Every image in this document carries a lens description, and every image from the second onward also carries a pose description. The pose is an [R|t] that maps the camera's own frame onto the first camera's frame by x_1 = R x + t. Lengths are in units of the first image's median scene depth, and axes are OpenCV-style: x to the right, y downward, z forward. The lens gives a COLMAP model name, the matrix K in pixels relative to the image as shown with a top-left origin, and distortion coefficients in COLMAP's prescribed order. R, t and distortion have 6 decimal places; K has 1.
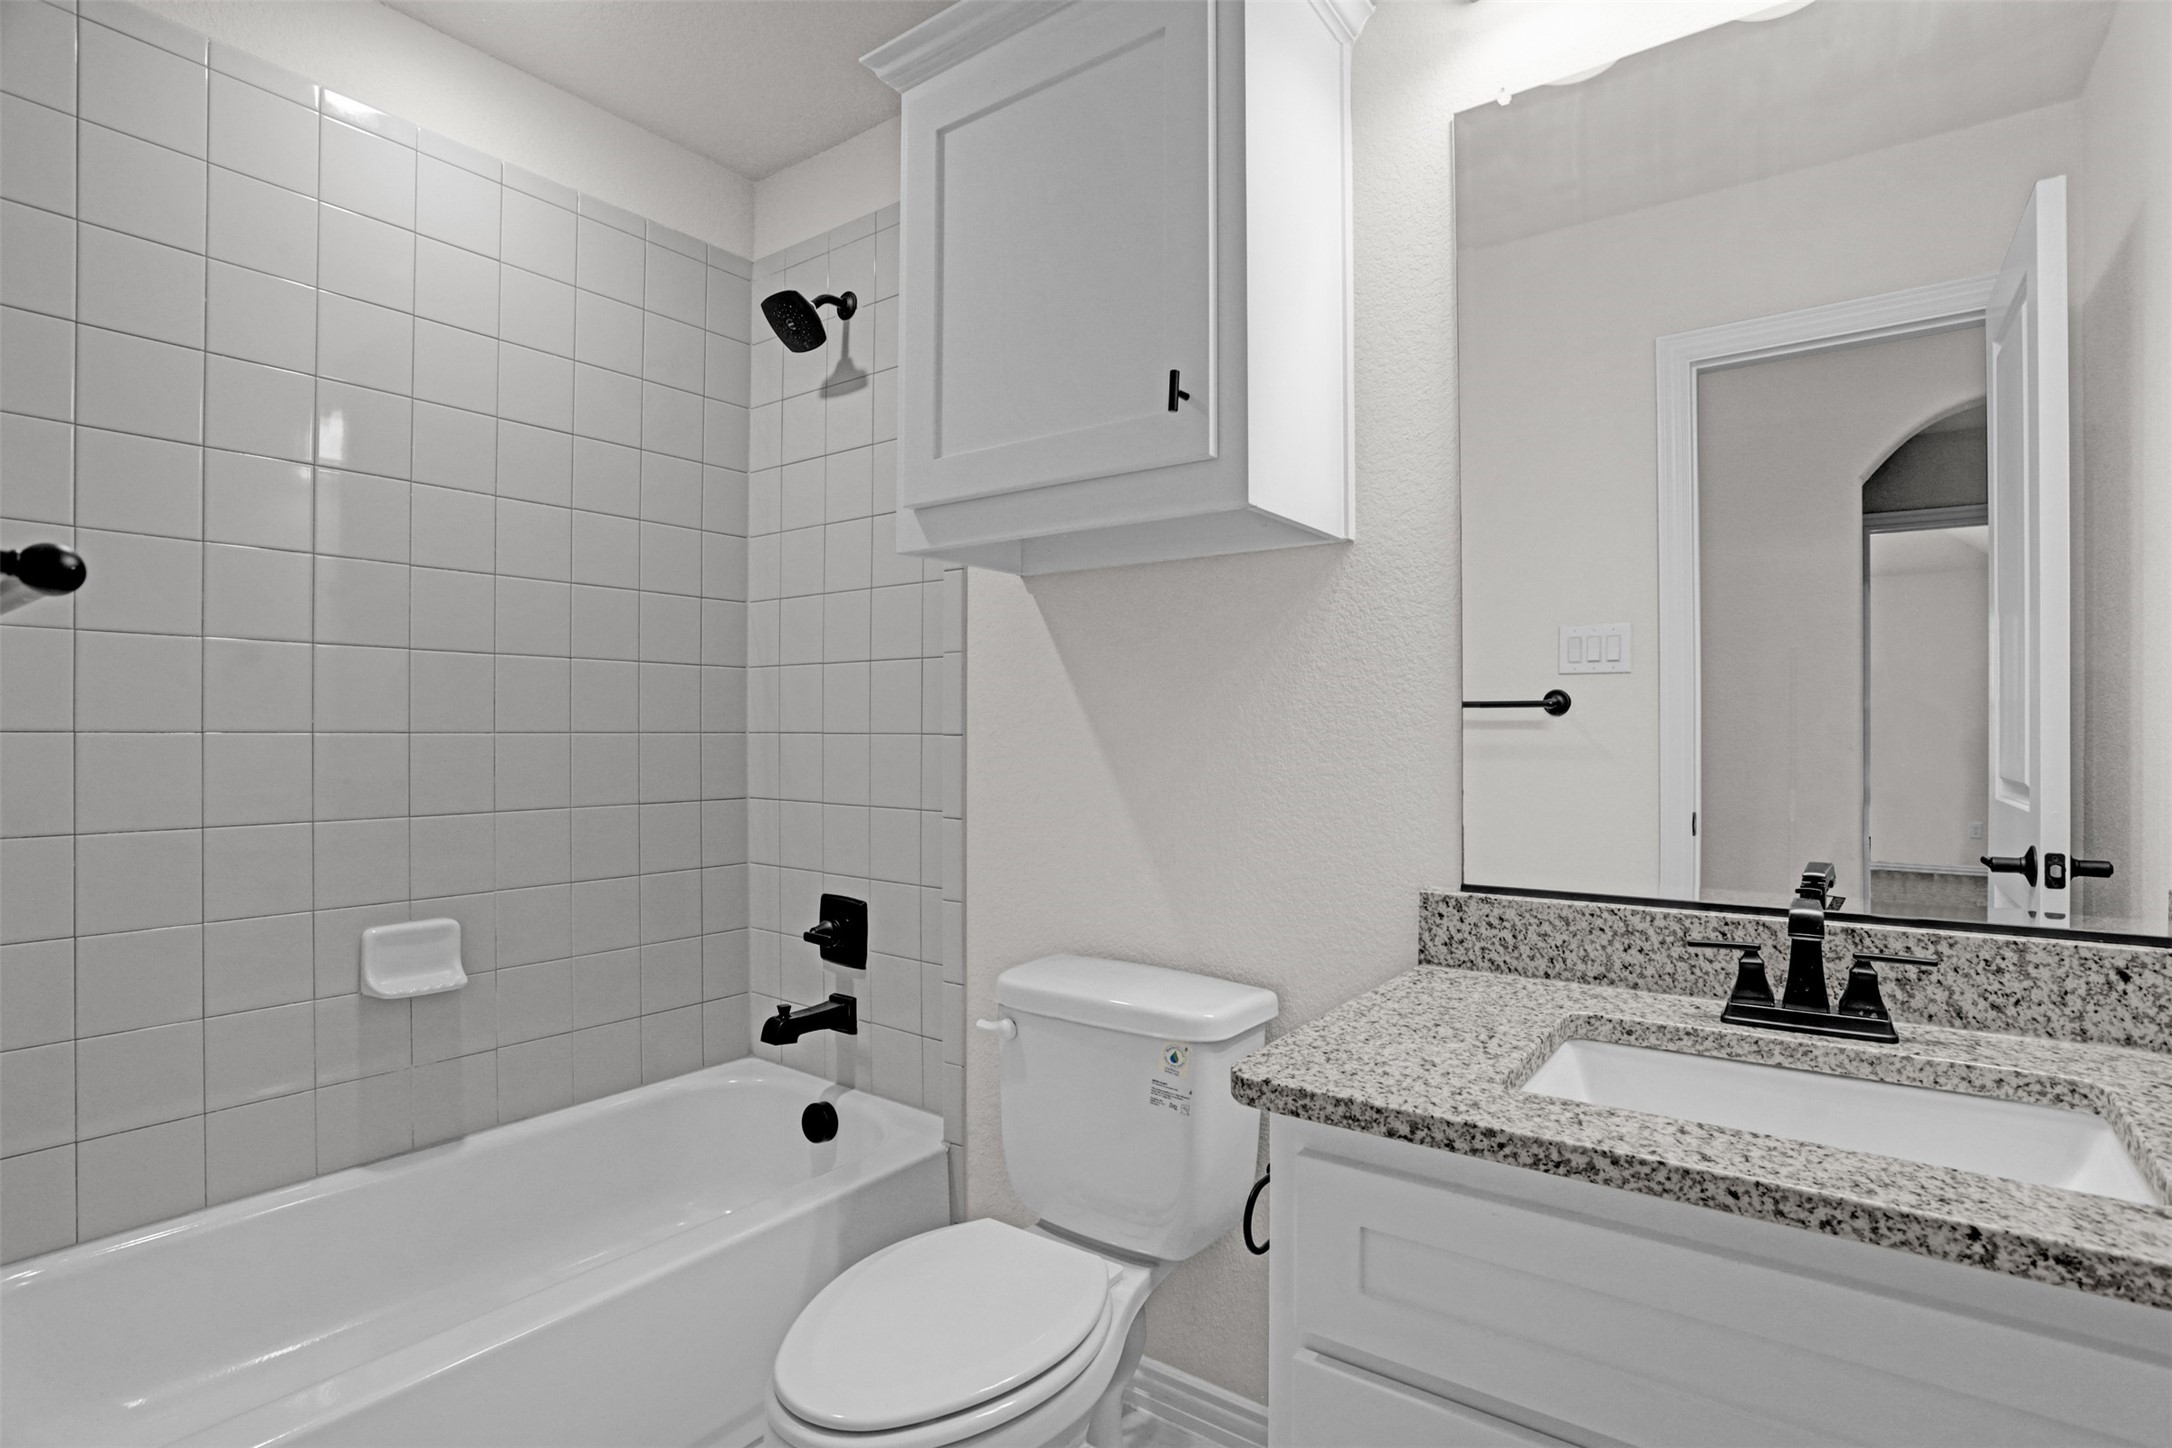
lens RADIAL K [[1083.3, 0, 1080.4], [0, 1083.3, 715.4], [0, 0, 1]] dist [-0.066216, 0.024803]
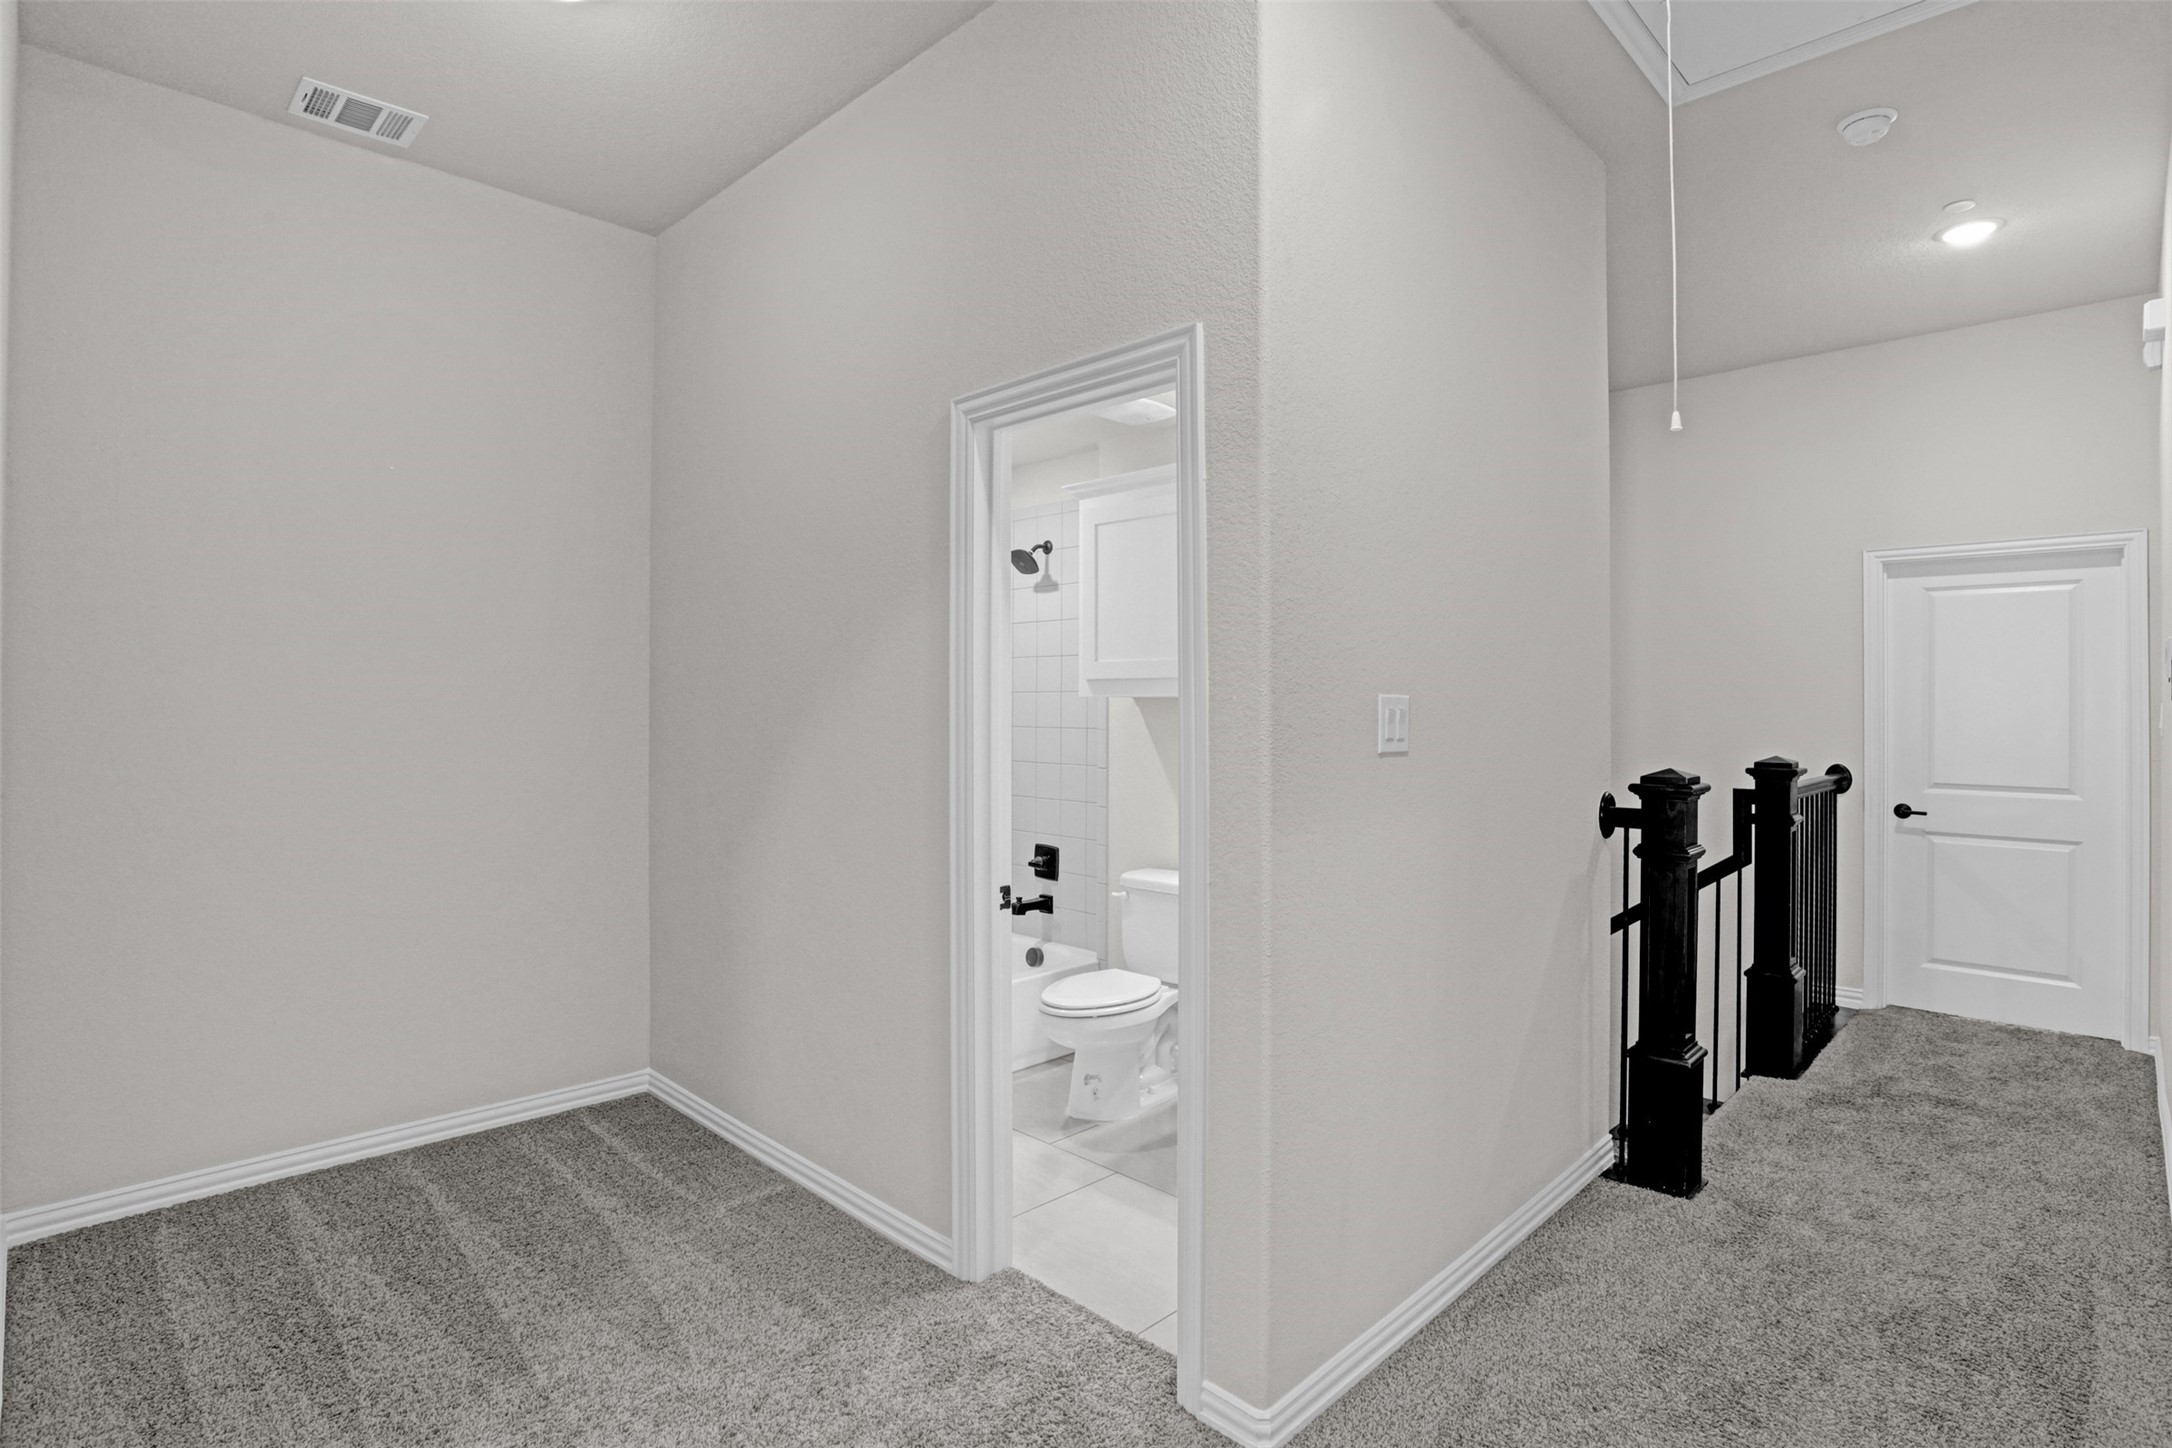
lens RADIAL K [[1083.3, 0, 1084.7], [0, 1083.3, 724.3], [0, 0, 1]] dist [-0.066216, 0.024803]
pose [[0.991836, -0.001706, -0.127507, 0.107577], [0.001115, 0.999988, -0.004708, -0.046616], [0.127514, 0.004527, 0.991826, -0.995272]]
